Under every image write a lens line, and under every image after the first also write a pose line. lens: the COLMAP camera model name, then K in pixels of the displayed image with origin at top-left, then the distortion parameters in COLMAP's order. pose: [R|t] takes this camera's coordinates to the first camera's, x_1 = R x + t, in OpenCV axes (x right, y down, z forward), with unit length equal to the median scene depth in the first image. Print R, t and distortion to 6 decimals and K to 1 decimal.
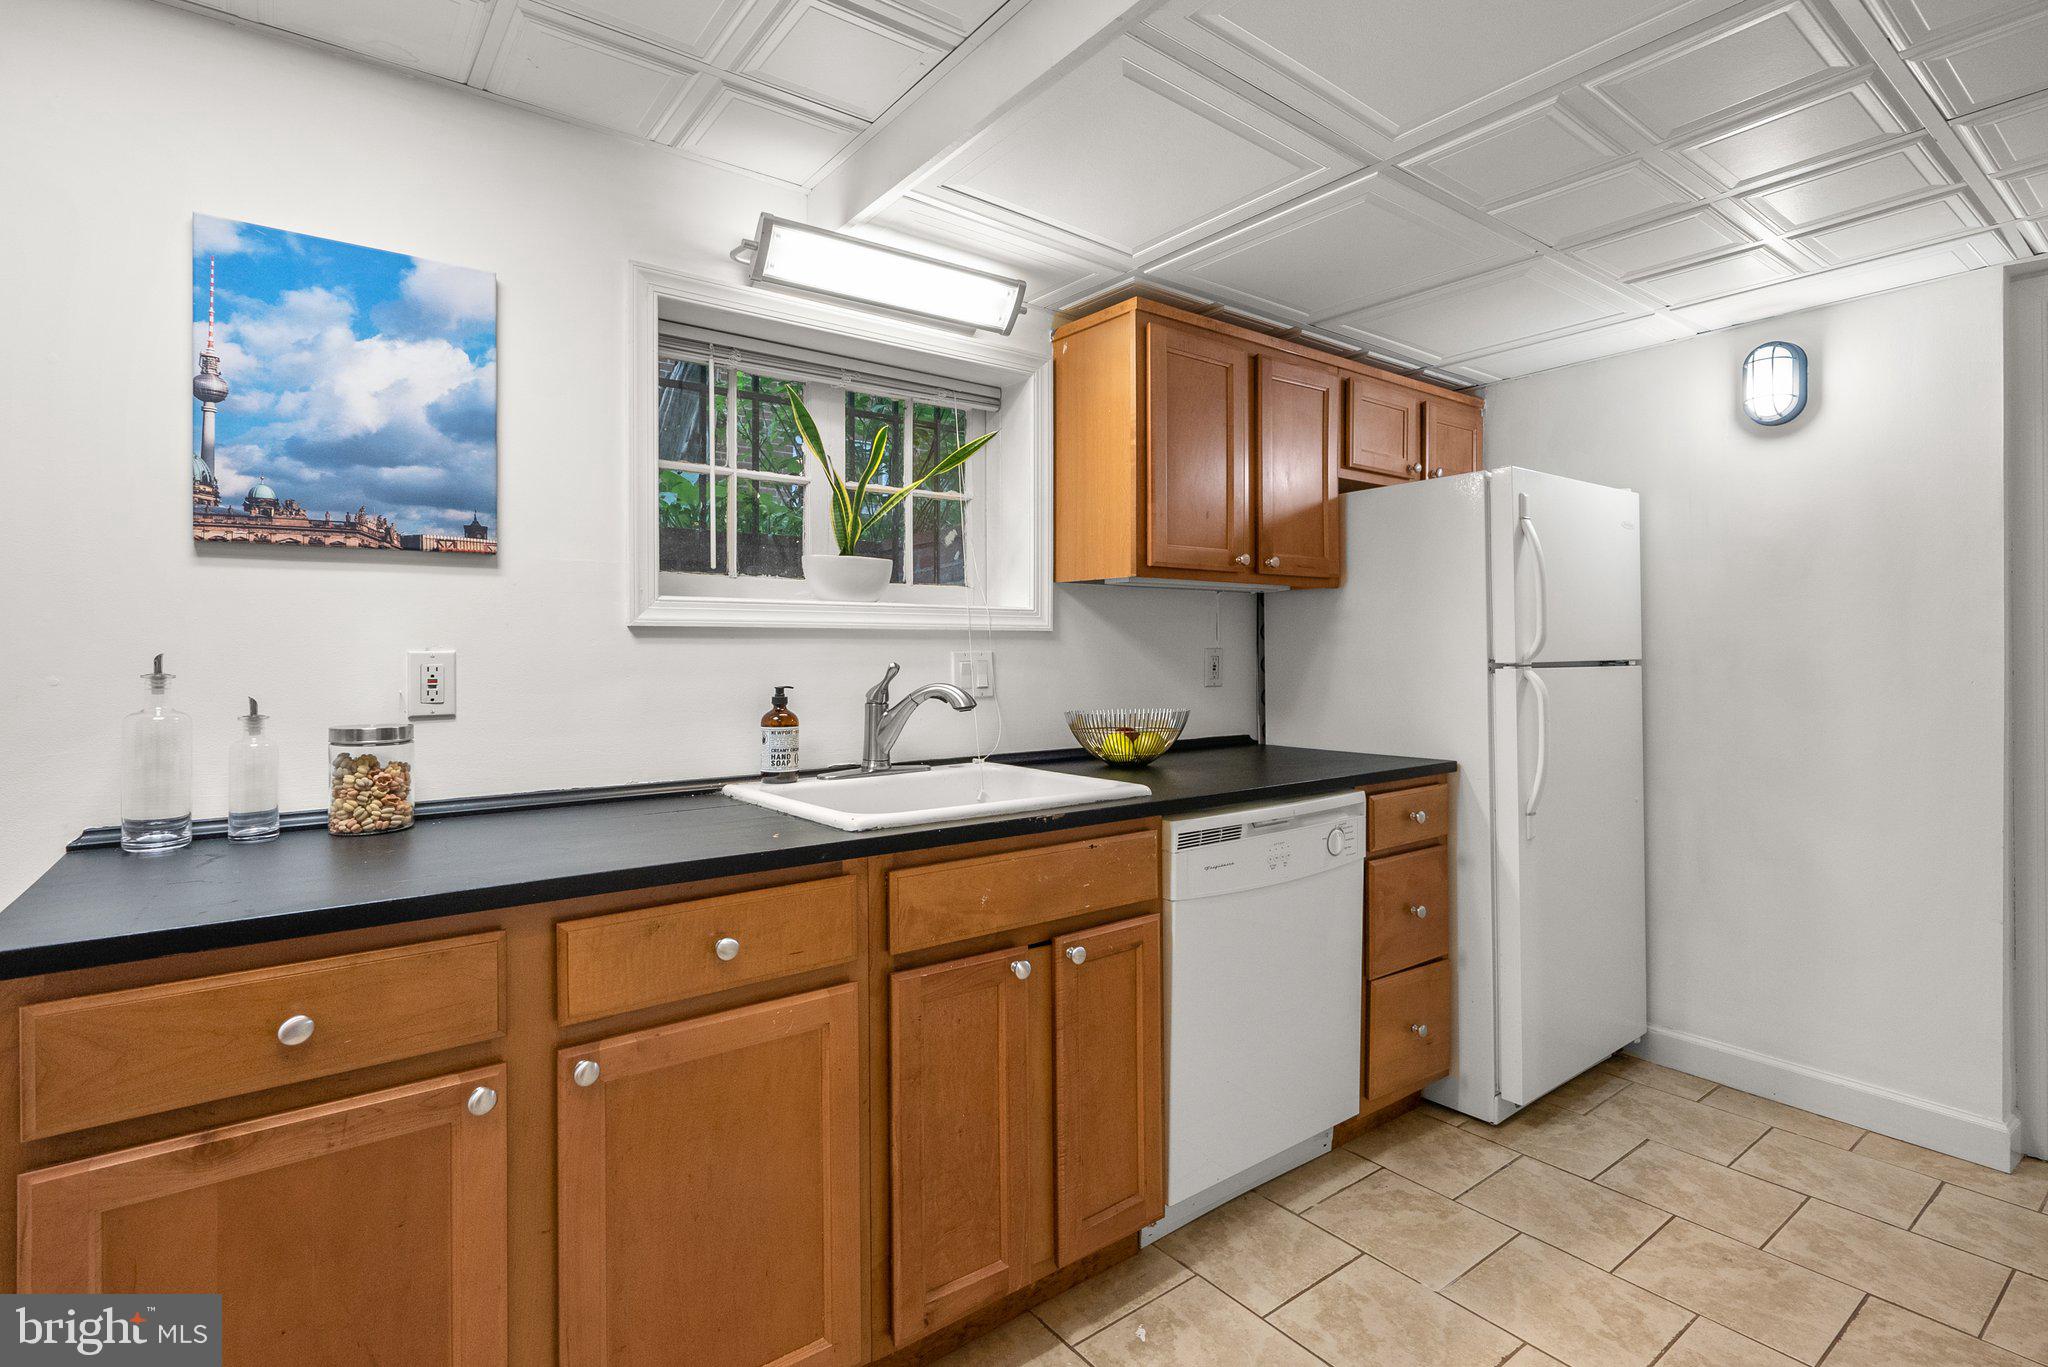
lens RADIAL K [[946.7, 0, 1035.8], [0, 946.7, 647.3], [0, 0, 1]] dist [-0.002991, -0.000414]
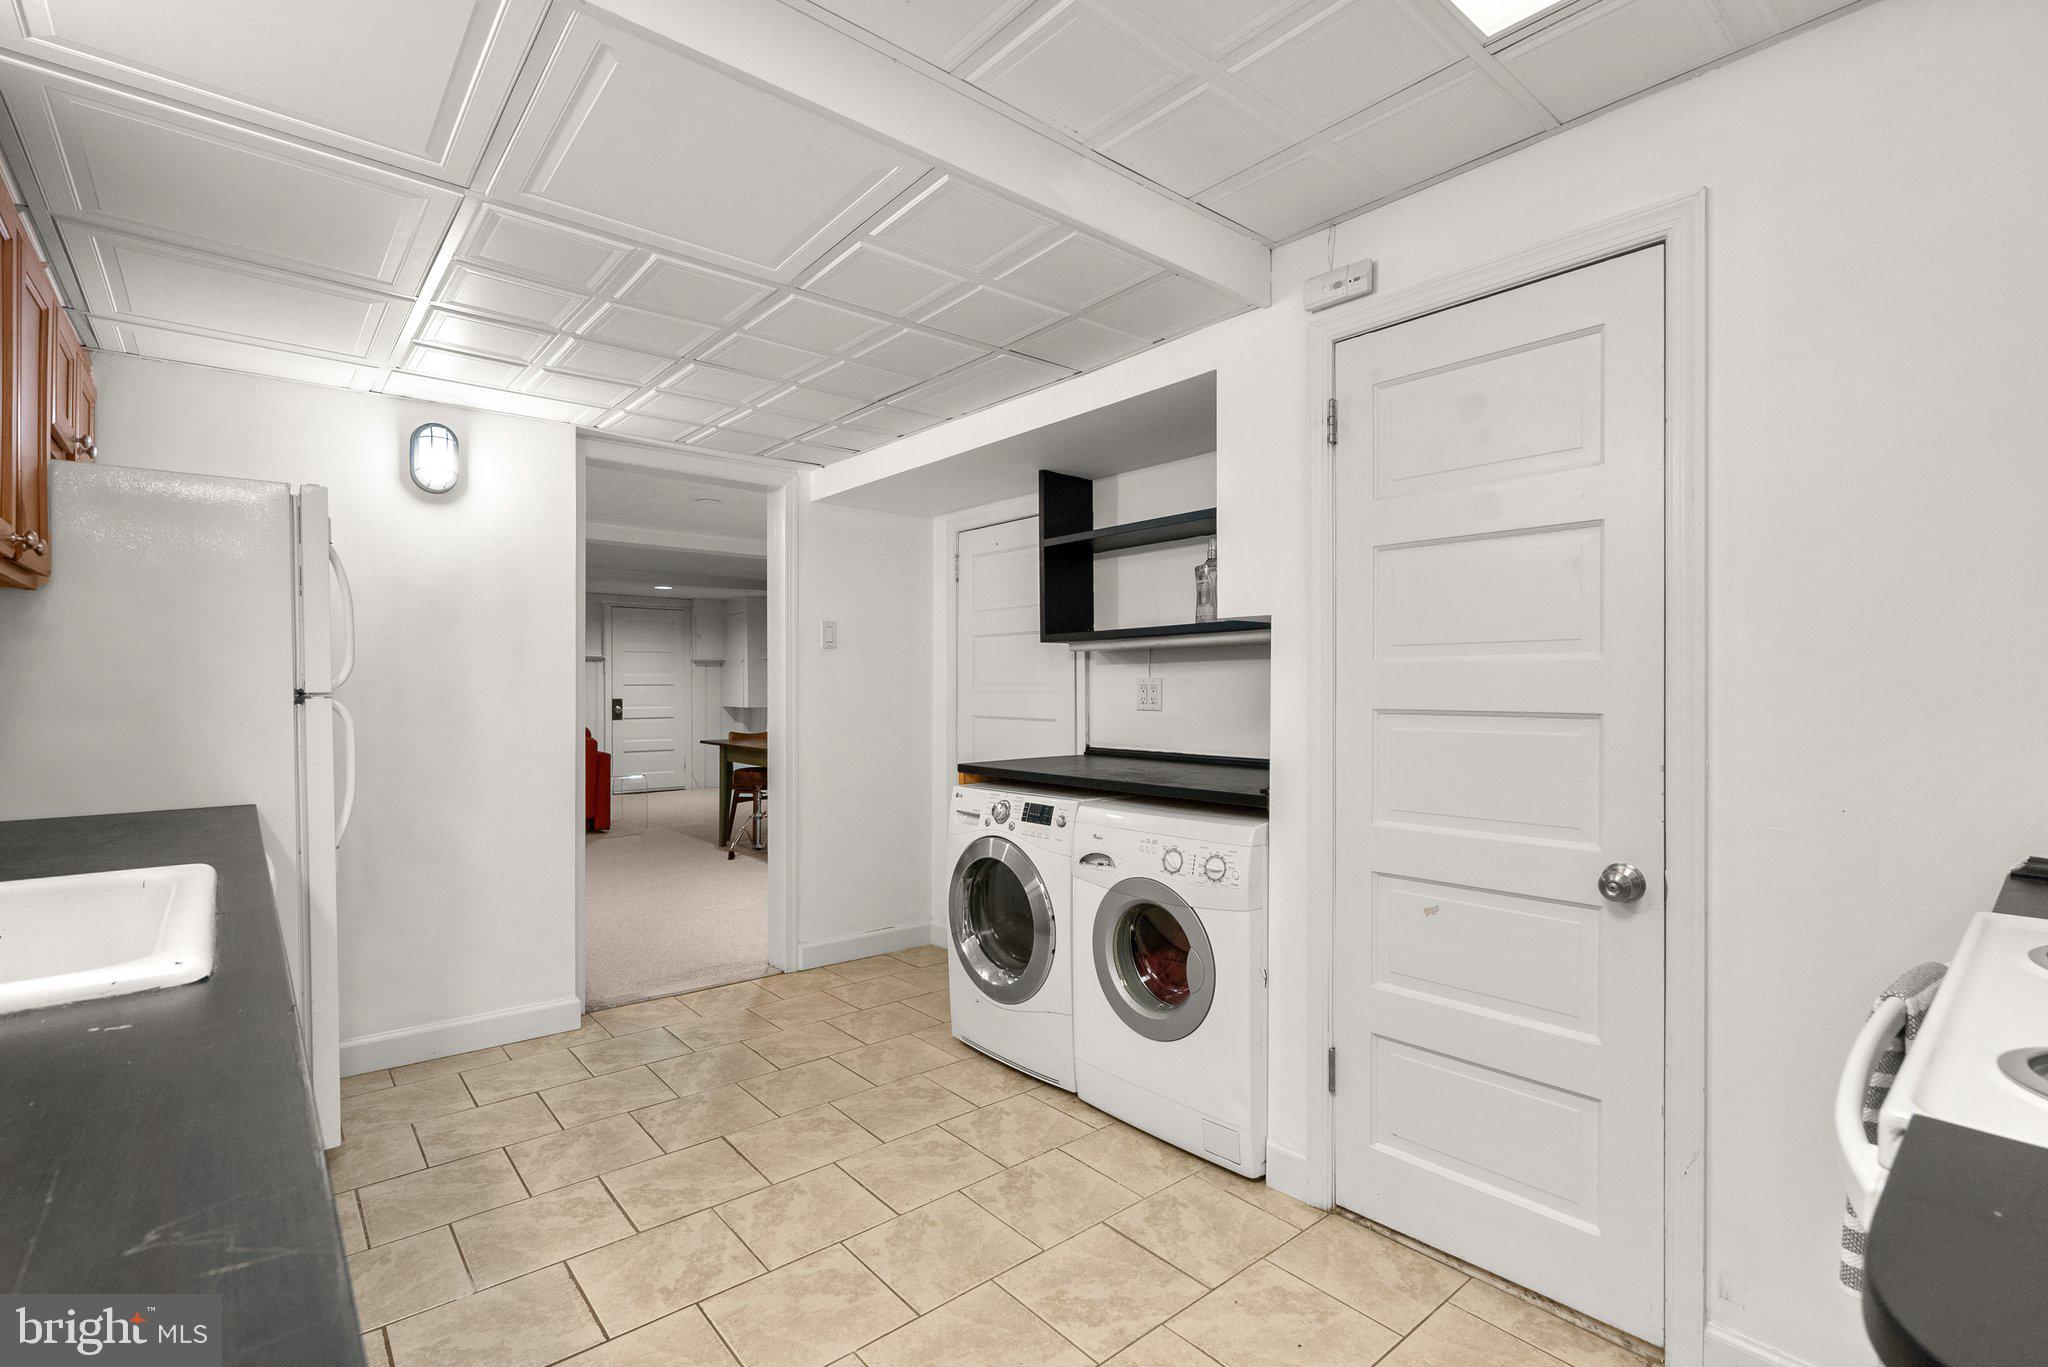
lens RADIAL K [[963.2, 0, 1024.0], [0, 963.2, 683.5], [0, 0, 1]] dist [0.001140, 0.000153]
pose [[-0.047615, 0.005884, 0.998848, -0.546220], [-0.005552, 0.999966, -0.006155, 0.009735], [-0.998850, -0.005838, -0.047581, 0.362919]]
